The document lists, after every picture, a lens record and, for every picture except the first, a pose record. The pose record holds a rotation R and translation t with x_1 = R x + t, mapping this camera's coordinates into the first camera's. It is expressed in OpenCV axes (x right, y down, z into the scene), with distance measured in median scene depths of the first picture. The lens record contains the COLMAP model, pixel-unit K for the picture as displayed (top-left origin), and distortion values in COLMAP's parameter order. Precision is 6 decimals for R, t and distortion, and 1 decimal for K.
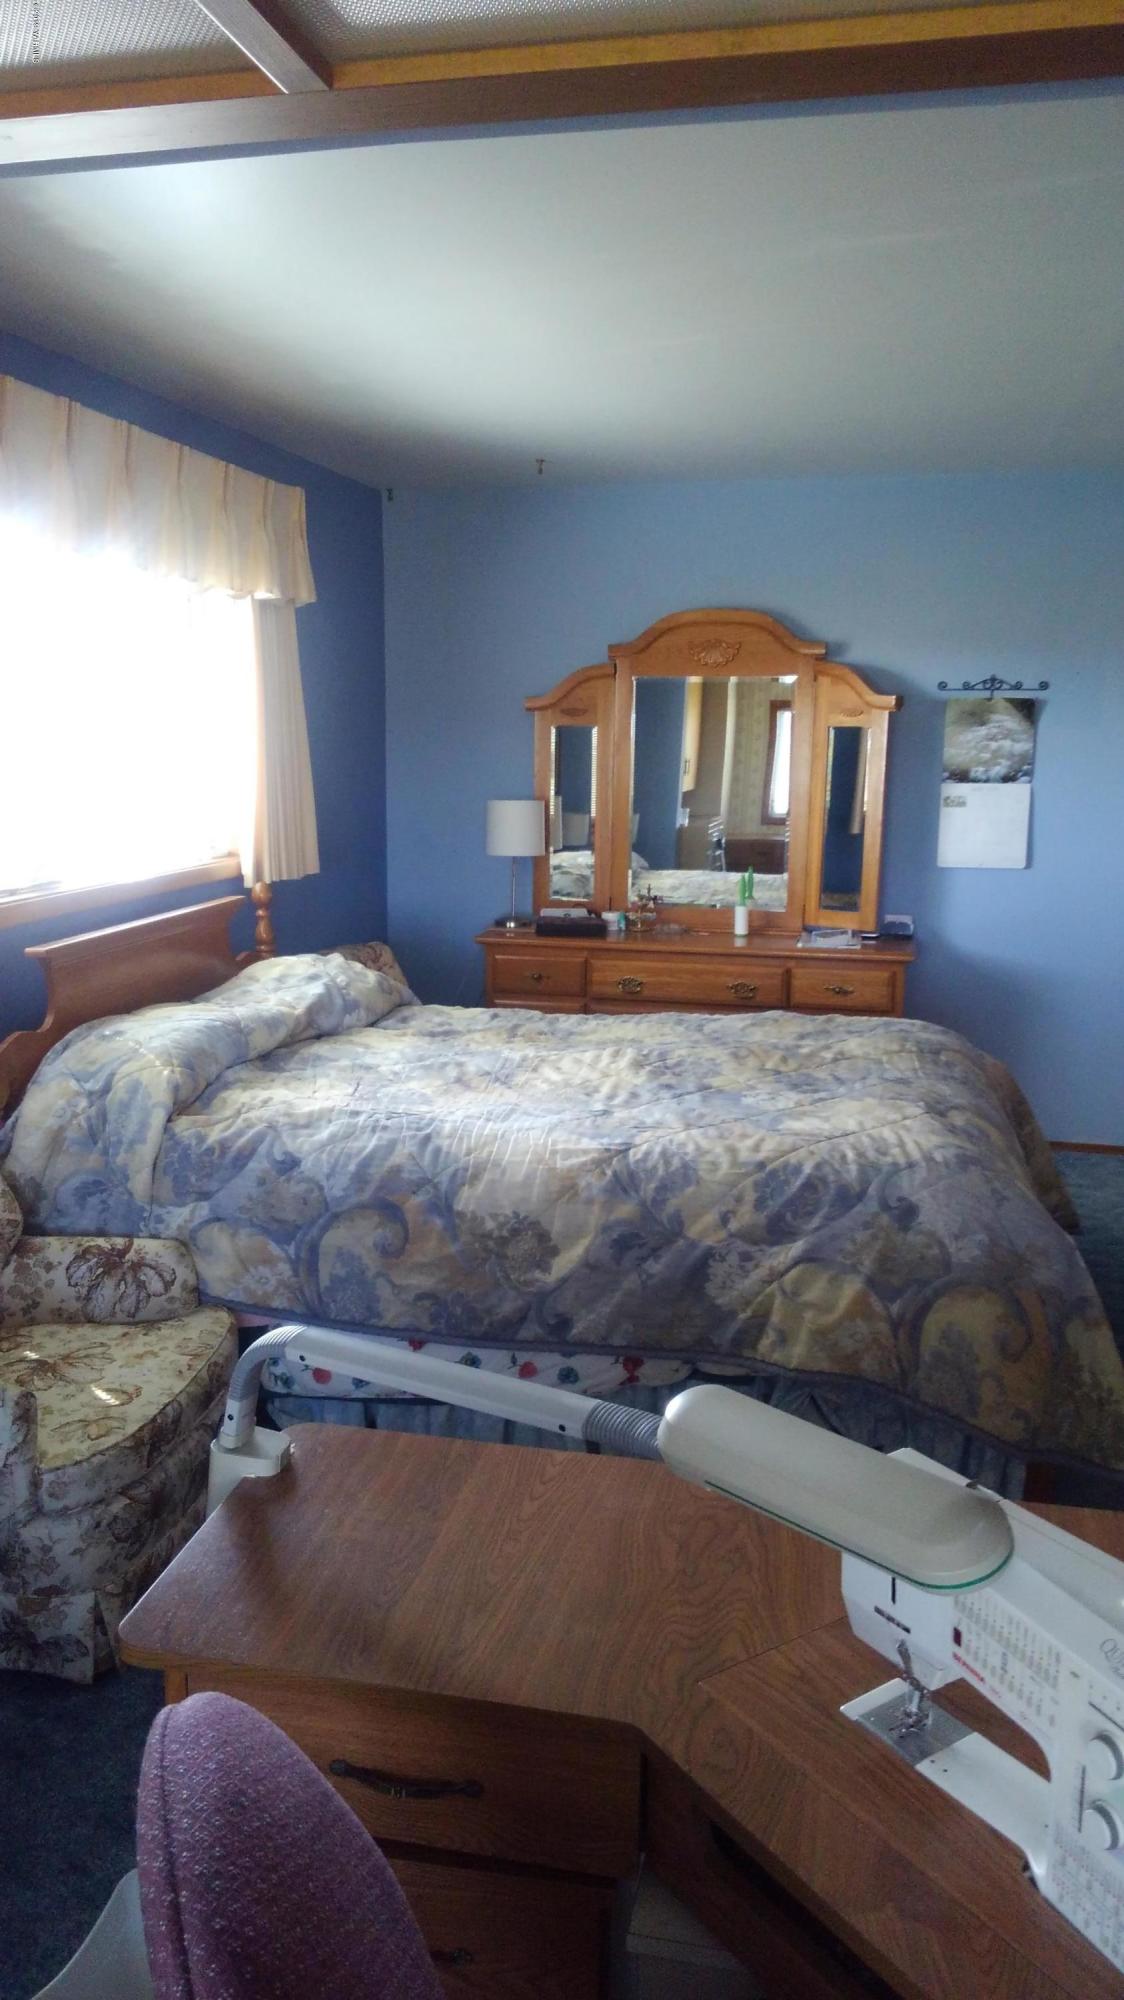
lens RADIAL K [[1507.4, 0, 562.1], [0, 1507.4, 996.2], [0, 0, 1]] dist [0.087585, -0.139612]
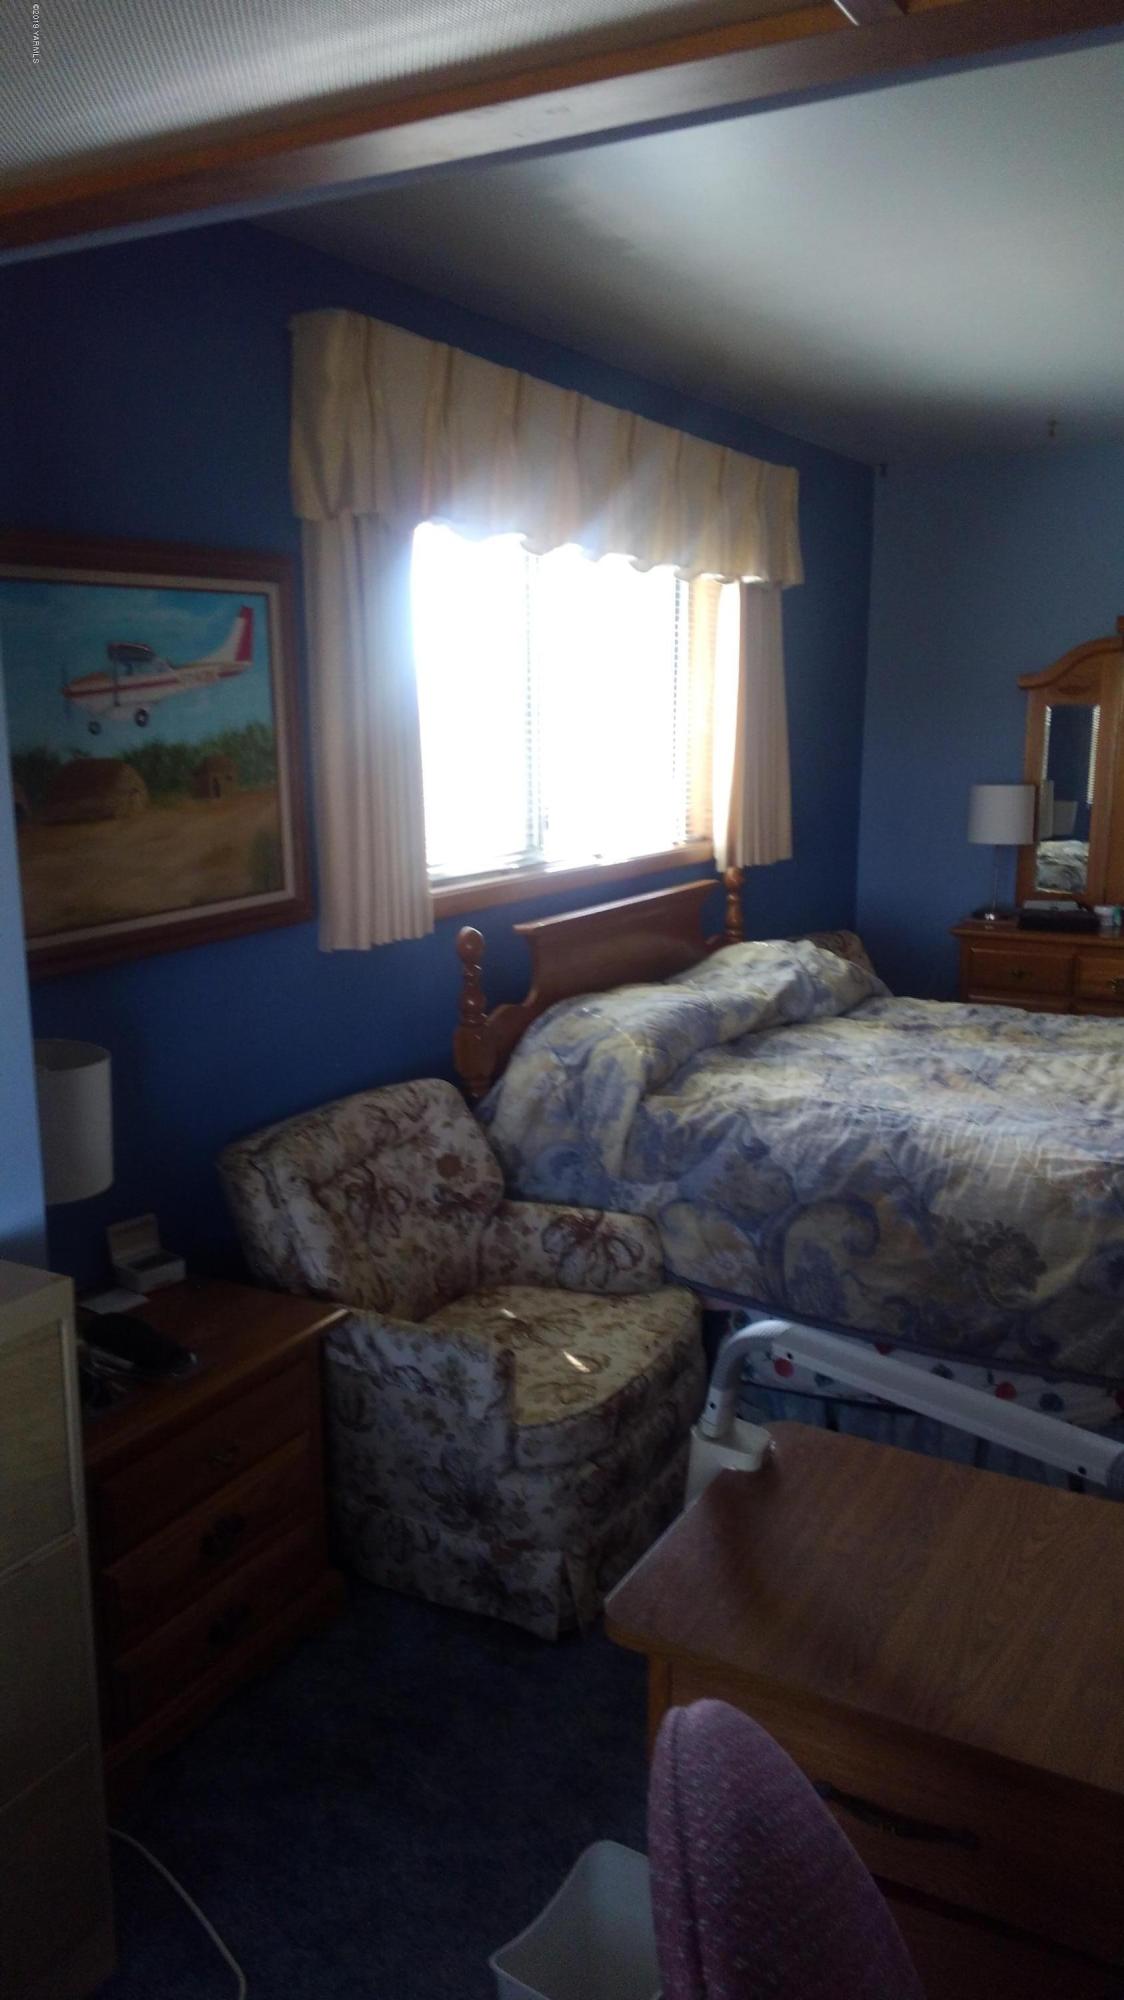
lens RADIAL K [[1507.4, 0, 559.0], [0, 1507.4, 1001.8], [0, 0, 1]] dist [0.087585, -0.139612]
pose [[0.954857, 0.046883, -0.293342, -0.019433], [-0.043499, 0.998890, 0.018052, 0.001151], [0.293863, -0.004477, 0.955837, 0.016978]]
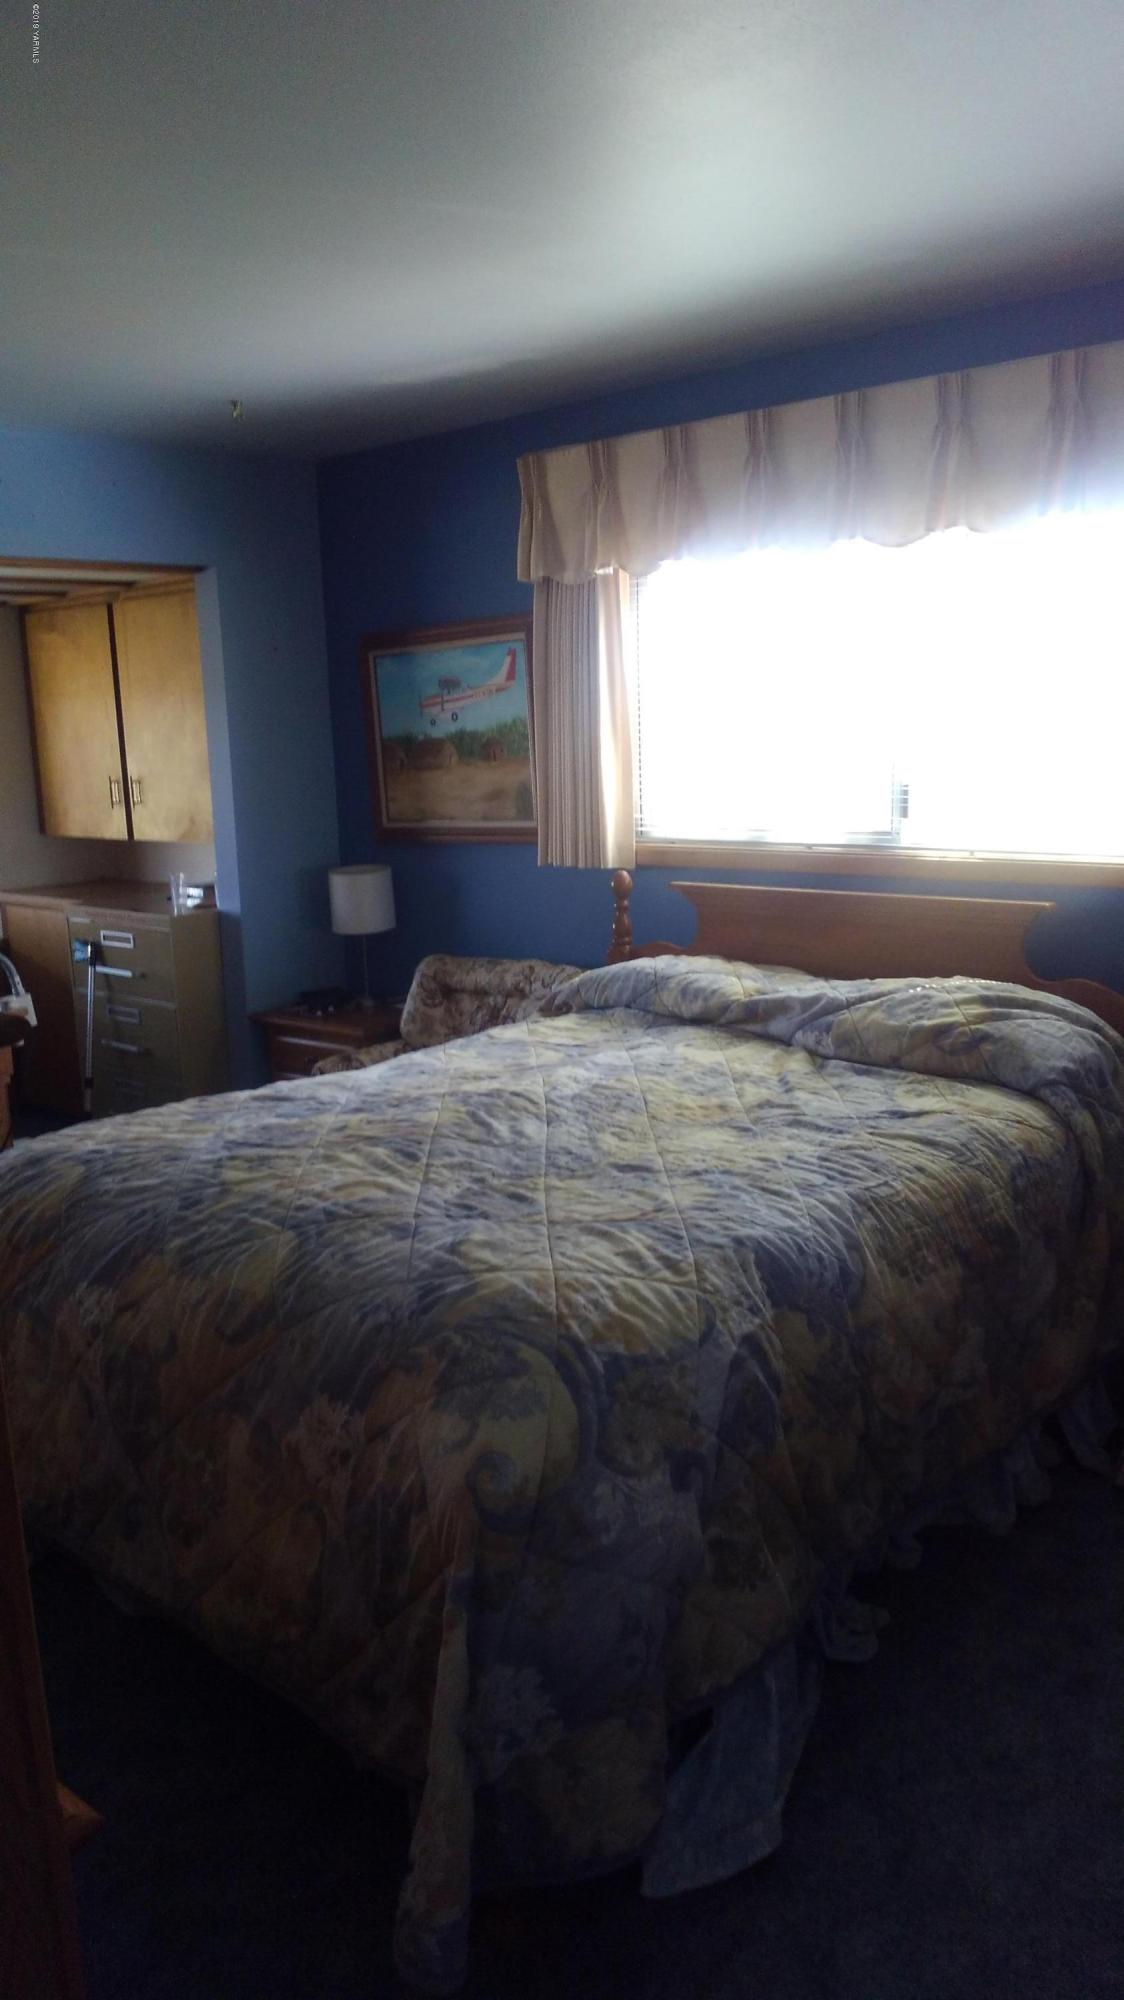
lens RADIAL K [[1507.4, 0, 562.2], [0, 1507.4, 1003.8], [0, 0, 1]] dist [0.087585, -0.139612]
pose [[-0.435589, 0.153086, -0.887033, 0.907444], [-0.143532, 0.961012, 0.236337, -0.230470], [0.888629, 0.230264, -0.396633, 1.541211]]
